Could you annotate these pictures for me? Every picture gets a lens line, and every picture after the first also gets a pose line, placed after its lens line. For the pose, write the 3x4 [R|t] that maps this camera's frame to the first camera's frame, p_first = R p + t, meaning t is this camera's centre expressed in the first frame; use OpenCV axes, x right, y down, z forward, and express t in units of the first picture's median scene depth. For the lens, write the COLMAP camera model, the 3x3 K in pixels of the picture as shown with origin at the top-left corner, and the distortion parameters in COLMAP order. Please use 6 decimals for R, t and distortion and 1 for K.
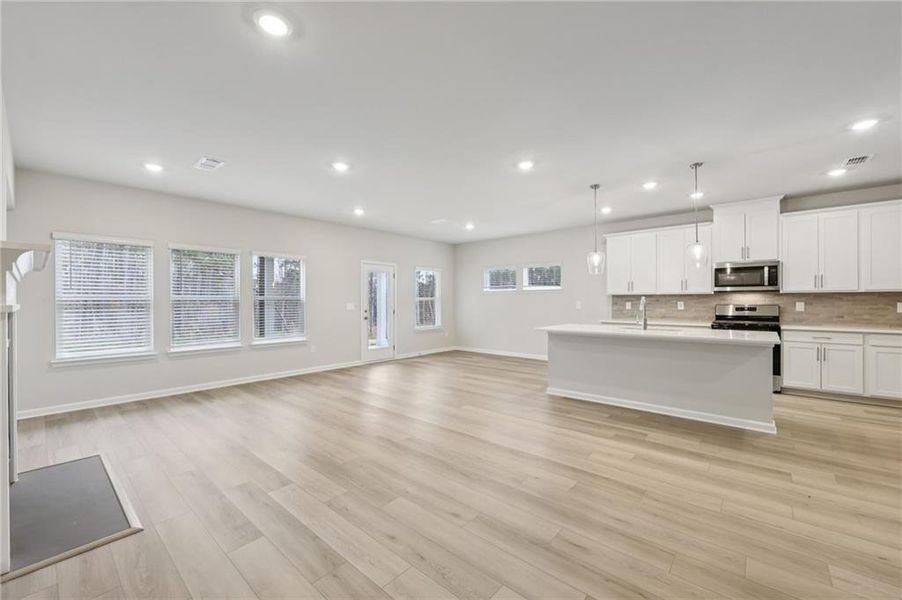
lens RADIAL K [[363.7, 0, 448.8], [0, 363.7, 298.1], [0, 0, 1]] dist [0.004163, 0.001001]
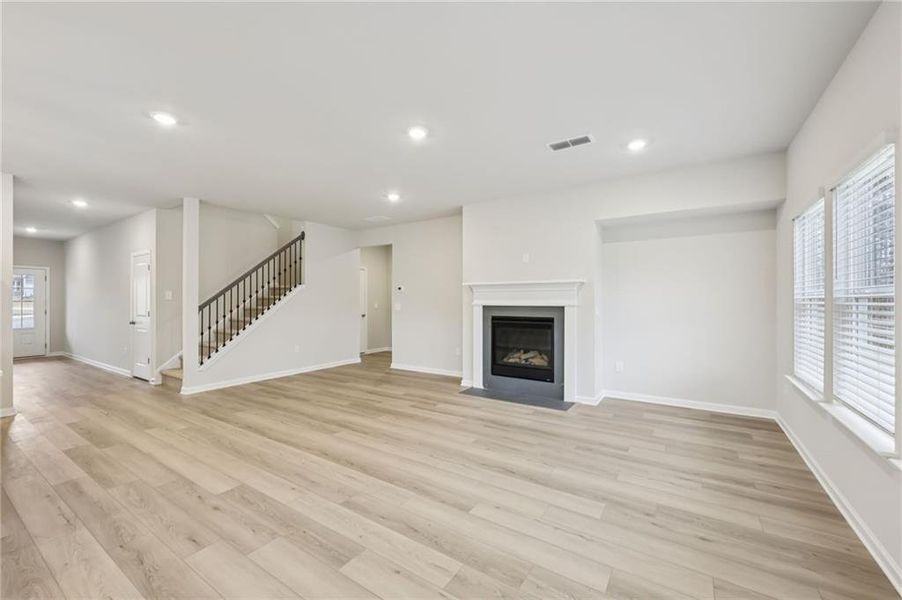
lens RADIAL K [[363.7, 0, 448.8], [0, 363.7, 301.7], [0, 0, 1]] dist [0.004163, 0.001001]
pose [[-0.991921, 0.005732, -0.126726, -0.188182], [0.006295, 0.999972, -0.004039, 0.006396], [0.126700, -0.004804, -0.991930, 1.289402]]
